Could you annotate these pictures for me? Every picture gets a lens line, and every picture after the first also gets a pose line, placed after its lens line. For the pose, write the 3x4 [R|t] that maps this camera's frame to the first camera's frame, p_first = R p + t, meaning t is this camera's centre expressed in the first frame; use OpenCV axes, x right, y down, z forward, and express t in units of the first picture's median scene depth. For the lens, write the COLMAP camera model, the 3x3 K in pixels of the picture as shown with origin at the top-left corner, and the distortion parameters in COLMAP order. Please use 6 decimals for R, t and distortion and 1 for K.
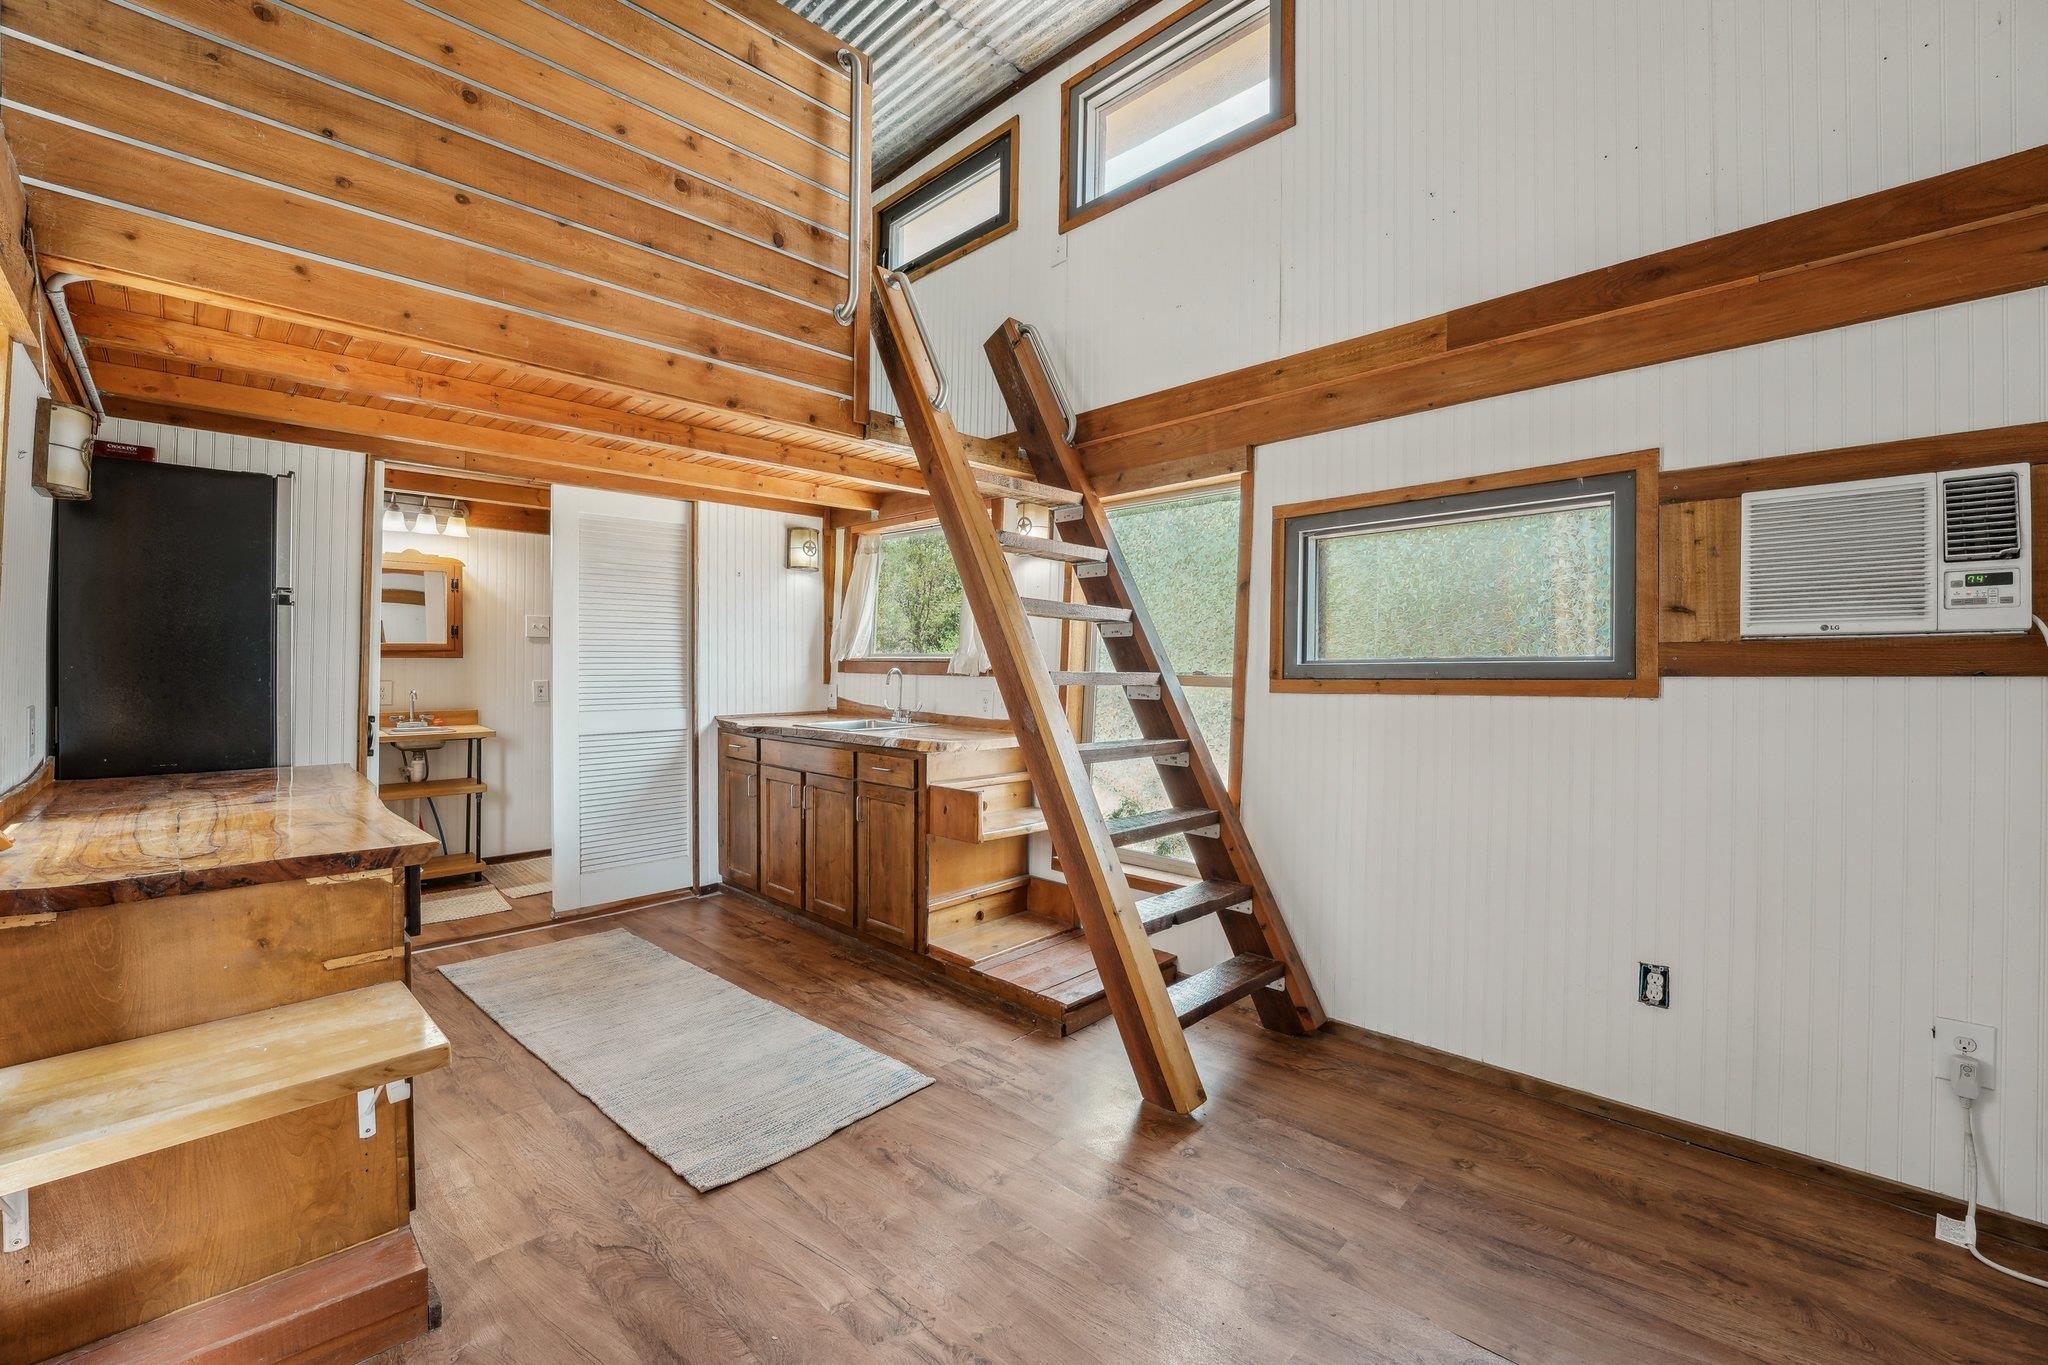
lens RADIAL K [[825.0, 0, 1017.9], [0, 825.0, 689.1], [0, 0, 1]] dist [-0.030791, 0.003585]
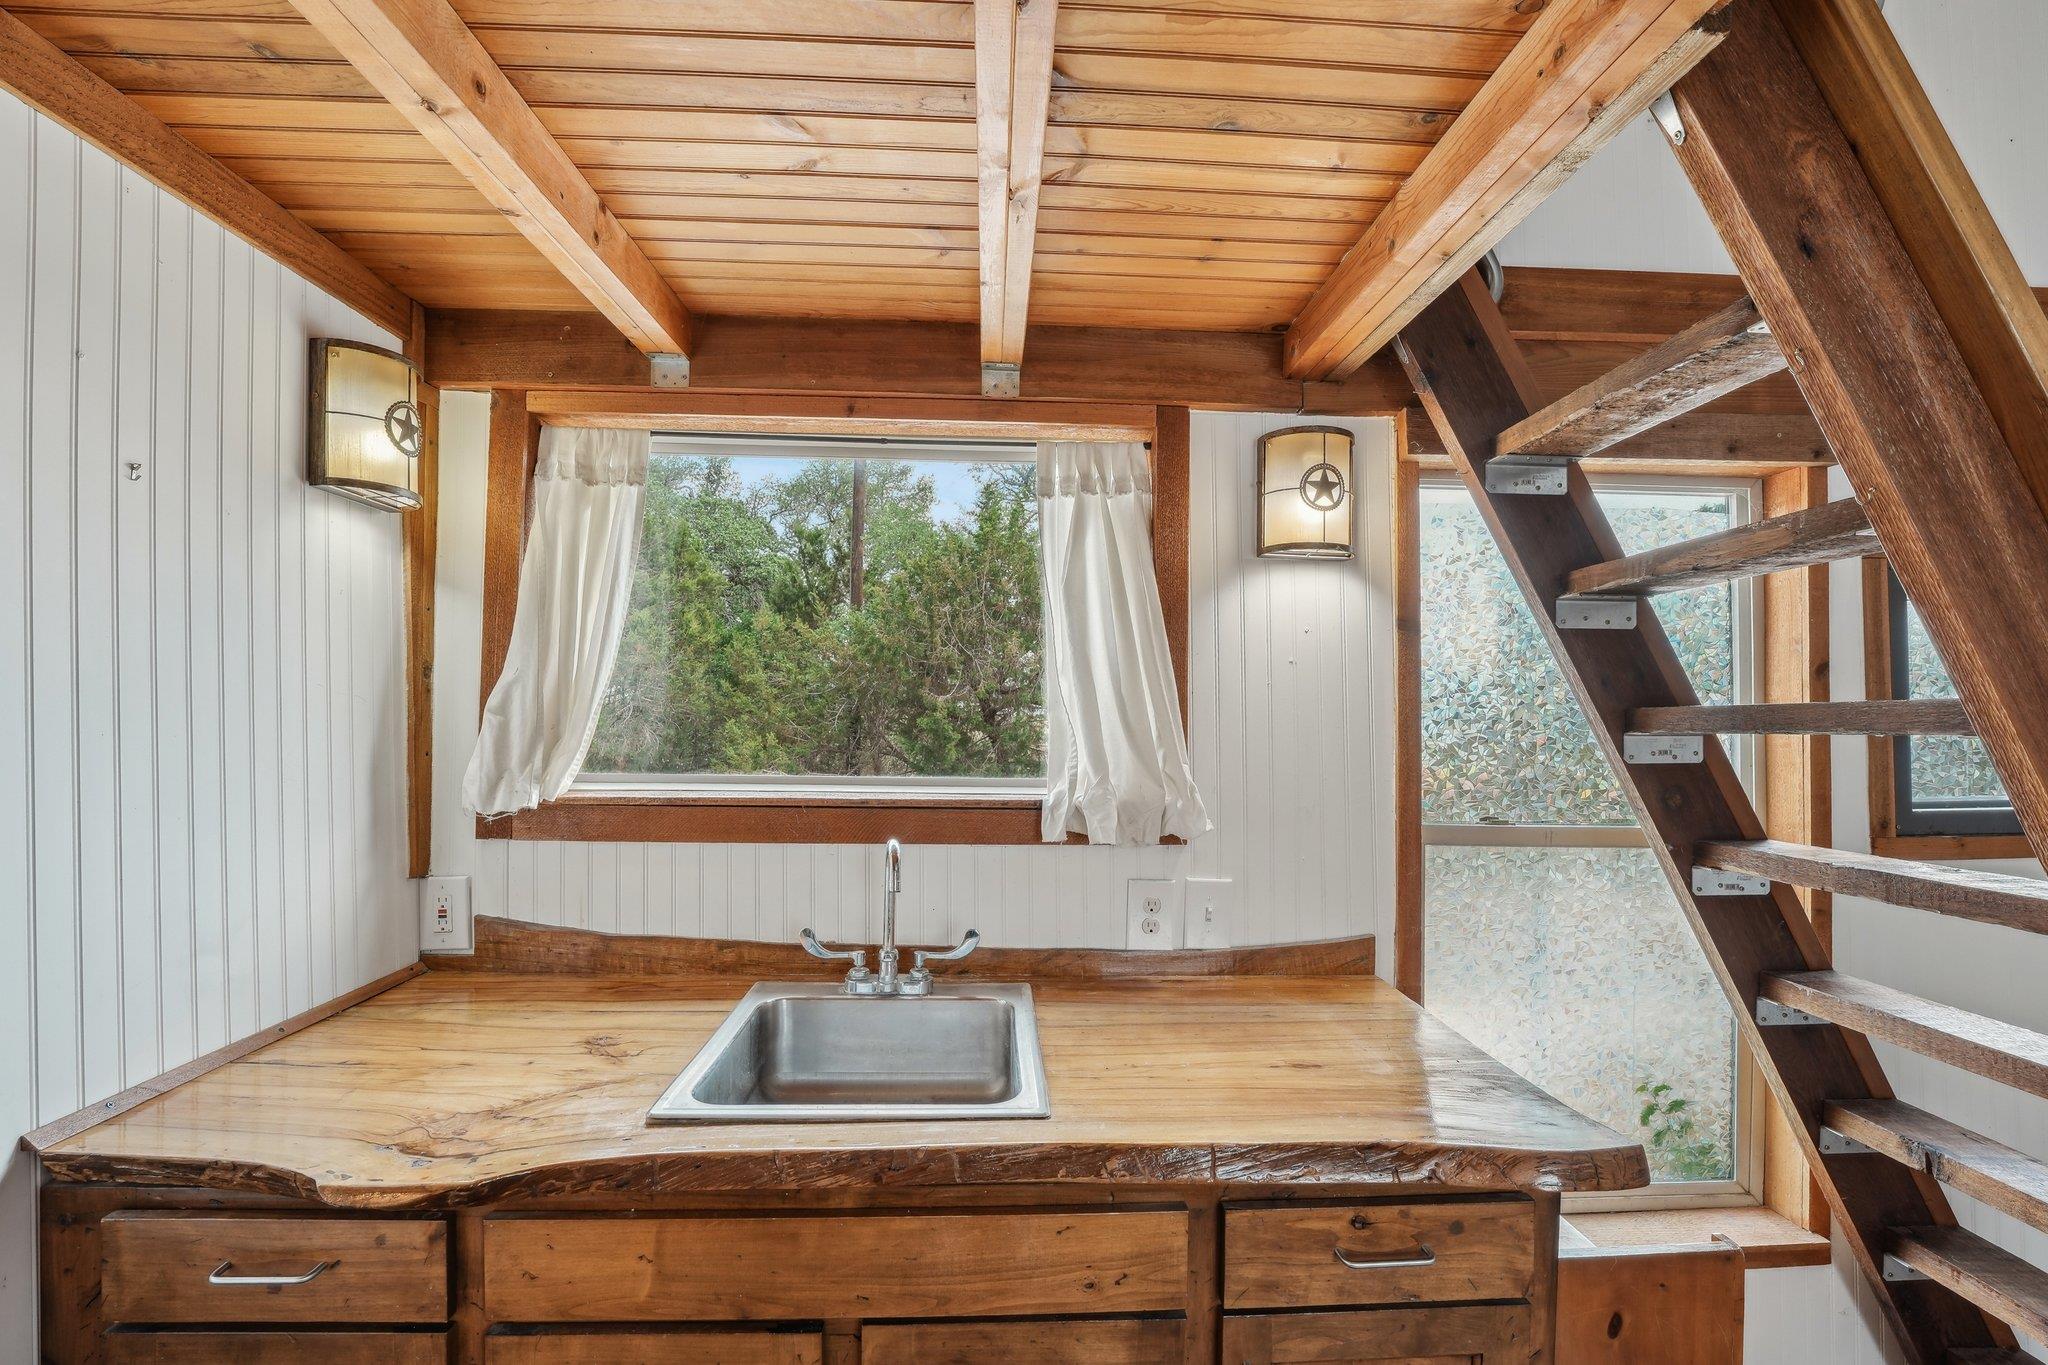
lens RADIAL K [[903.9, 0, 1036.5], [0, 903.9, 696.2], [0, 0, 1]] dist [-0.017040, 0.000712]
pose [[0.680213, 0.007947, 0.732972, -0.500618], [0.016058, 0.999540, -0.025740, -0.097207], [-0.732839, 0.029278, 0.679772, 0.941865]]
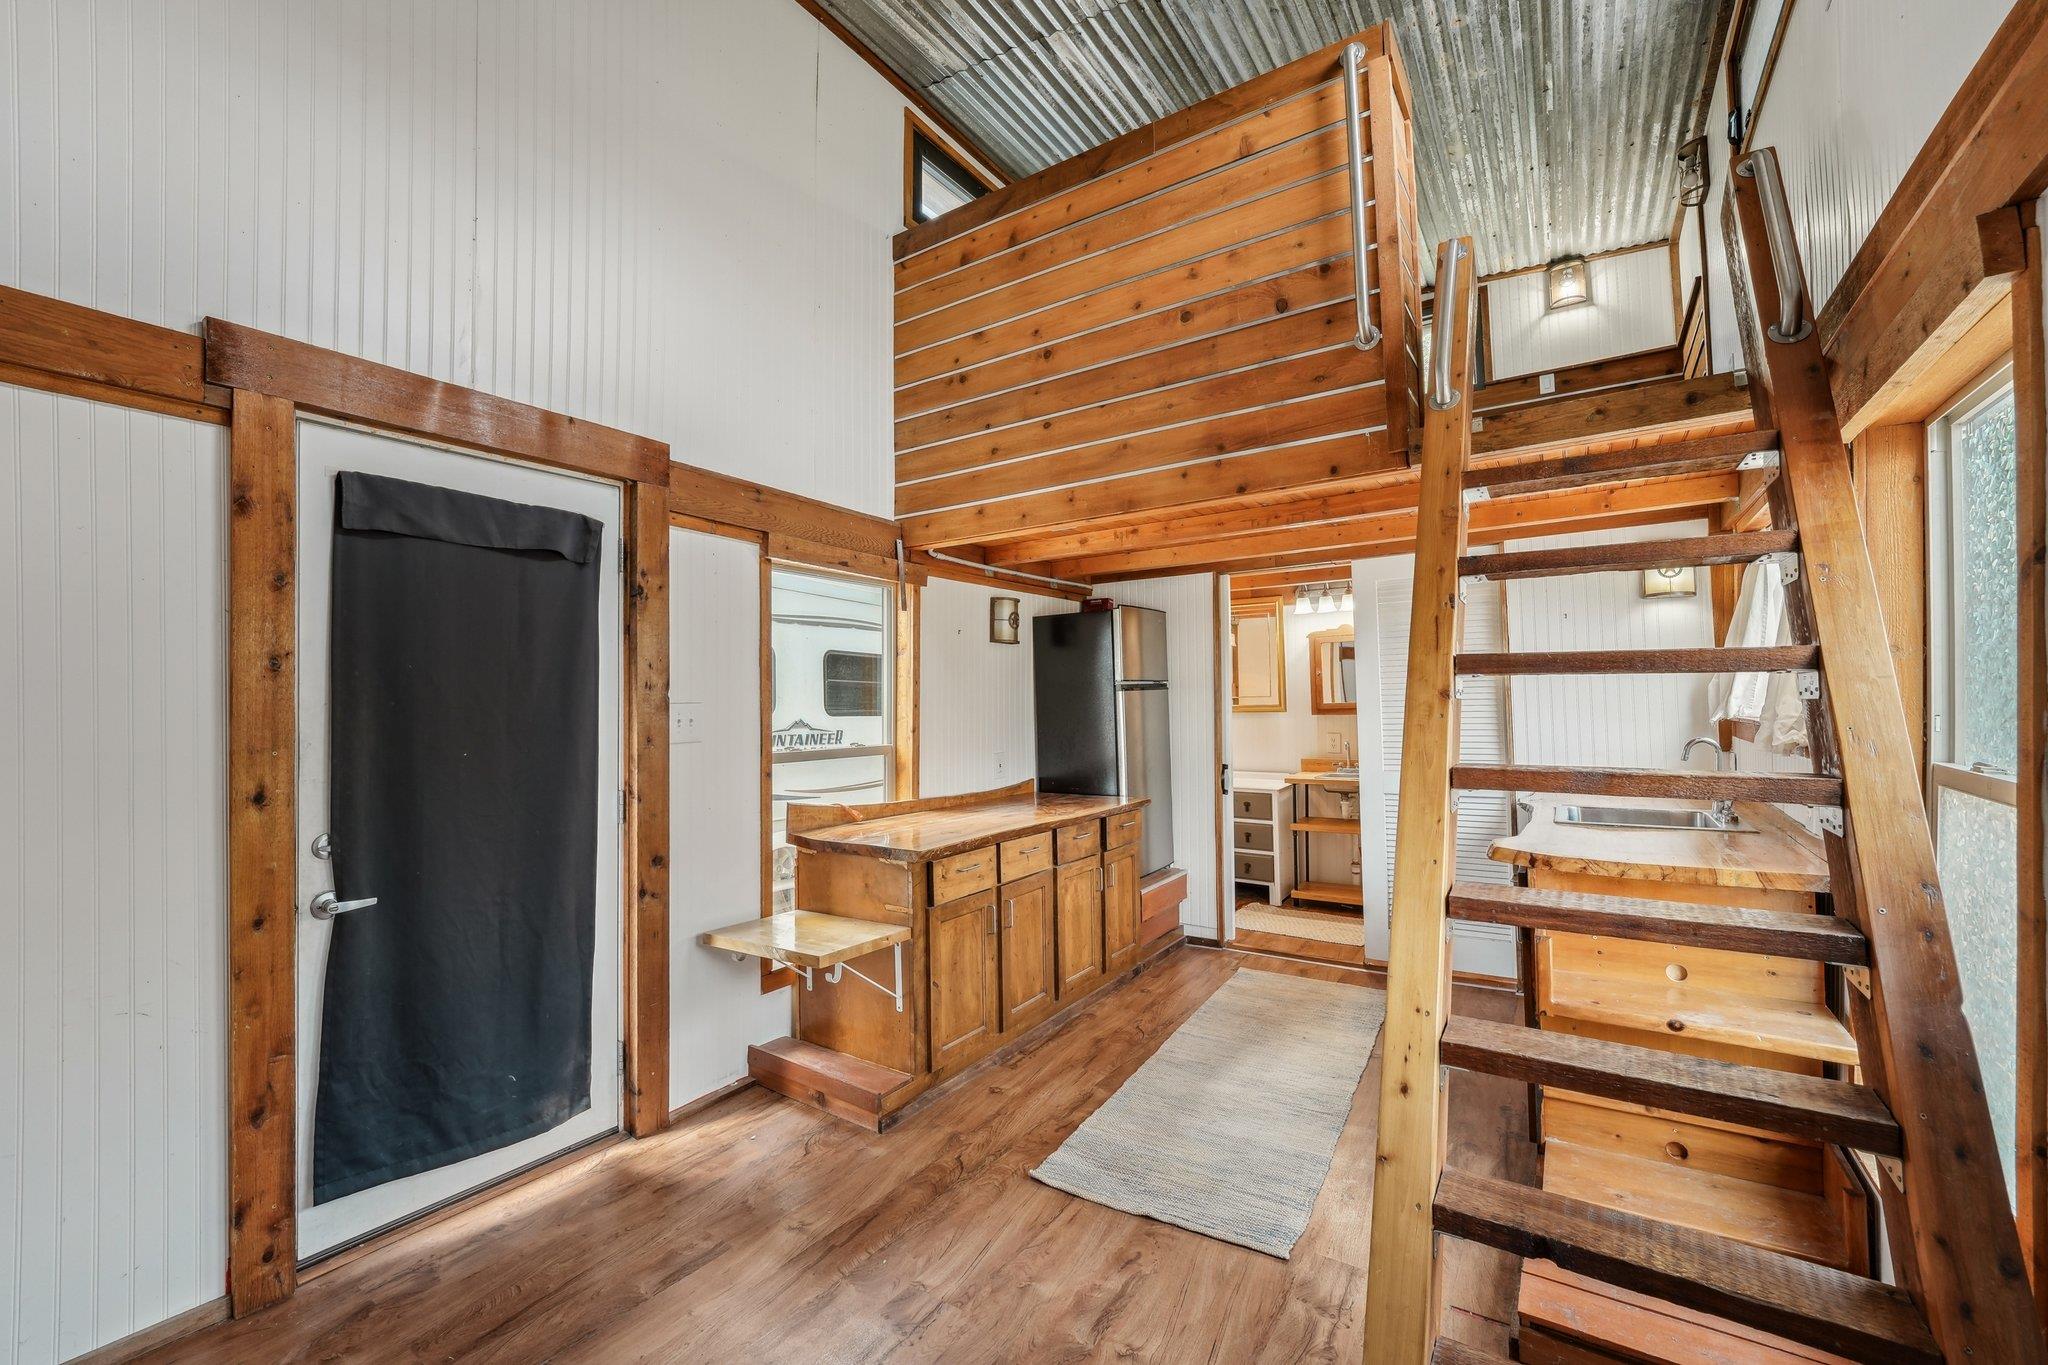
lens RADIAL K [[825.0, 0, 1032.8], [0, 825.0, 696.3], [0, 0, 1]] dist [-0.030791, 0.003585]
pose [[0.196193, -0.018107, -0.980398, 0.521313], [-0.012499, 0.999702, -0.020965, -0.052019], [0.980486, 0.016368, 0.195909, 0.459960]]
